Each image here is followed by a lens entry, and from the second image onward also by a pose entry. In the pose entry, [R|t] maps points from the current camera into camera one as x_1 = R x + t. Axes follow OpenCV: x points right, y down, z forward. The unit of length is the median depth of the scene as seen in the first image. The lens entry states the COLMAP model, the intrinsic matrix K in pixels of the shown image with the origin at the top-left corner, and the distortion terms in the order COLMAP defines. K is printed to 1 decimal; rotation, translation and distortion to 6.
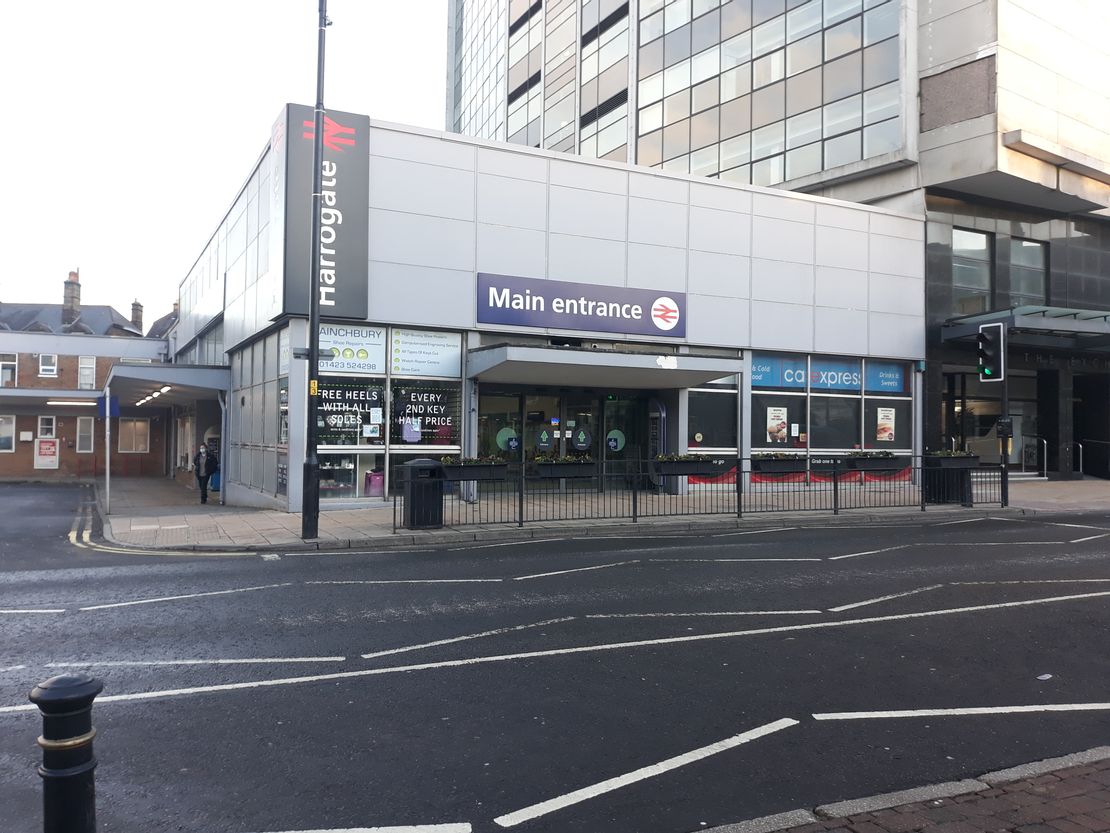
lens RADIAL K [[883.7, 0, 555.0], [0, 883.7, 416.5], [0, 0, 1]] dist [-0.011617, -0.006543]
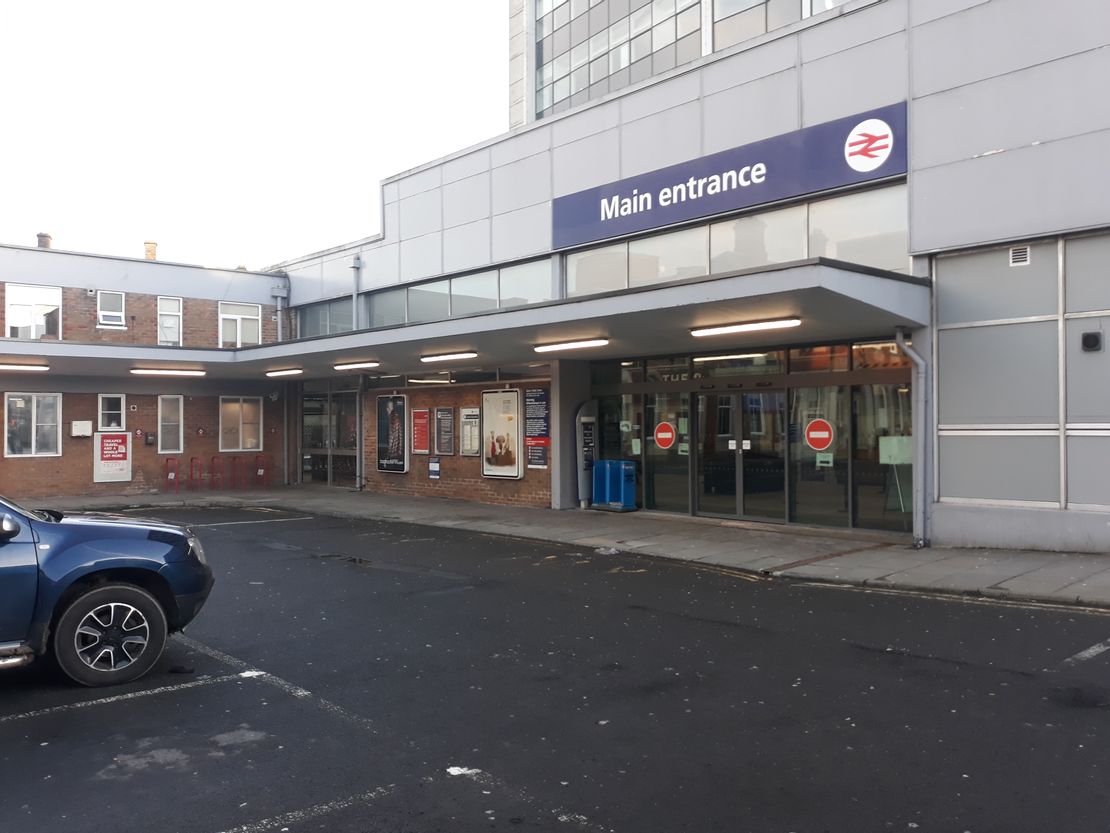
lens RADIAL K [[883.7, 0, 555.0], [0, 883.7, 416.5], [0, 0, 1]] dist [-0.011617, -0.006543]
pose [[0.970994, -0.010725, 0.238865, -0.751670], [0.007380, 0.999862, 0.014893, 0.014674], [-0.238992, -0.012698, 0.970939, 0.598883]]
